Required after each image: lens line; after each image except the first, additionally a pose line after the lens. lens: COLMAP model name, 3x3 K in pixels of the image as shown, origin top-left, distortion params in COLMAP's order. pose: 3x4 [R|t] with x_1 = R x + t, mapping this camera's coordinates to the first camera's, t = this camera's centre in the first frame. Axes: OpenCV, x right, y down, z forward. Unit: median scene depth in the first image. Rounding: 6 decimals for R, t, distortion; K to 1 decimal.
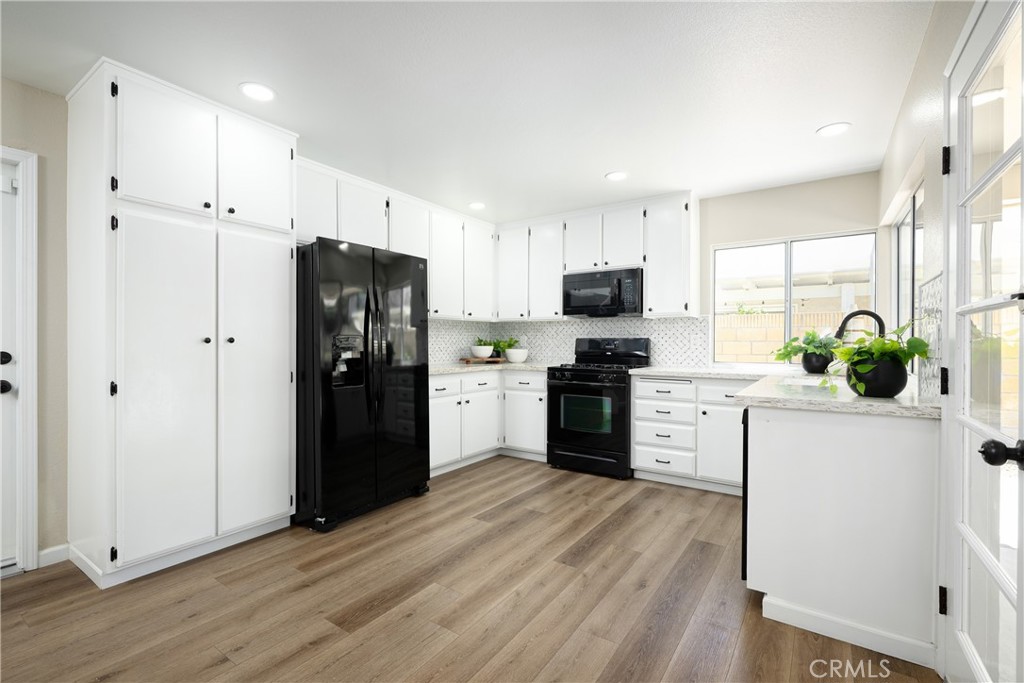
lens RADIAL K [[452.2, 0, 512.0], [0, 452.2, 341.5], [0, 0, 1]] dist [0.000284, -0.000013]
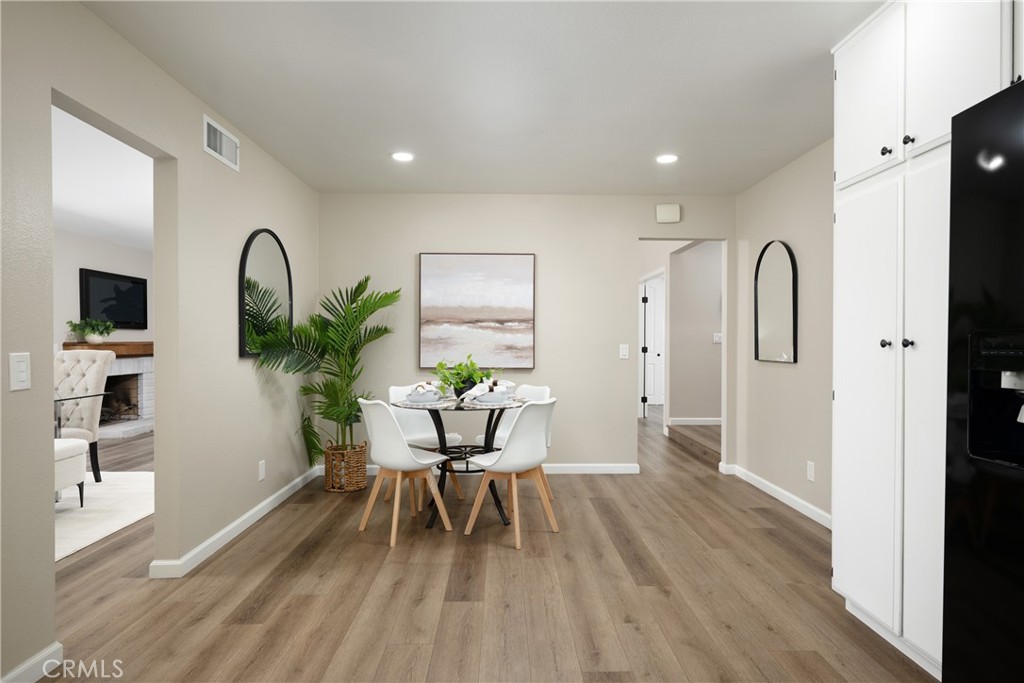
lens RADIAL K [[574.3, 0, 512.0], [0, 574.3, 341.5], [0, 0, 1]] dist [-0.000959, -0.000404]
pose [[-0.815360, -0.005109, -0.578931, 0.182753], [-0.003488, 0.999986, -0.003913, -0.000481], [0.578943, -0.001172, -0.815367, 0.811650]]
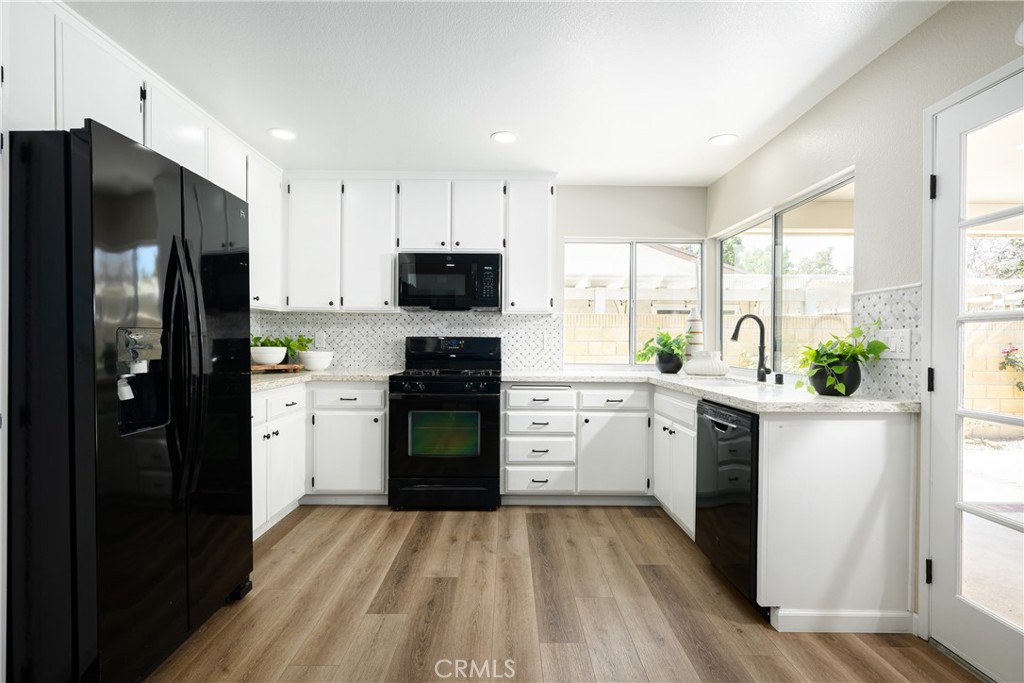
lens RADIAL K [[518.8, 0, 512.0], [0, 518.8, 341.5], [0, 0, 1]] dist [0.000427, 0.000337]
pose [[0.820103, 0.004039, 0.572201, -0.250030], [-0.006122, 0.999980, 0.001715, -0.001696], [-0.572183, -0.004909, 0.820111, 0.199138]]
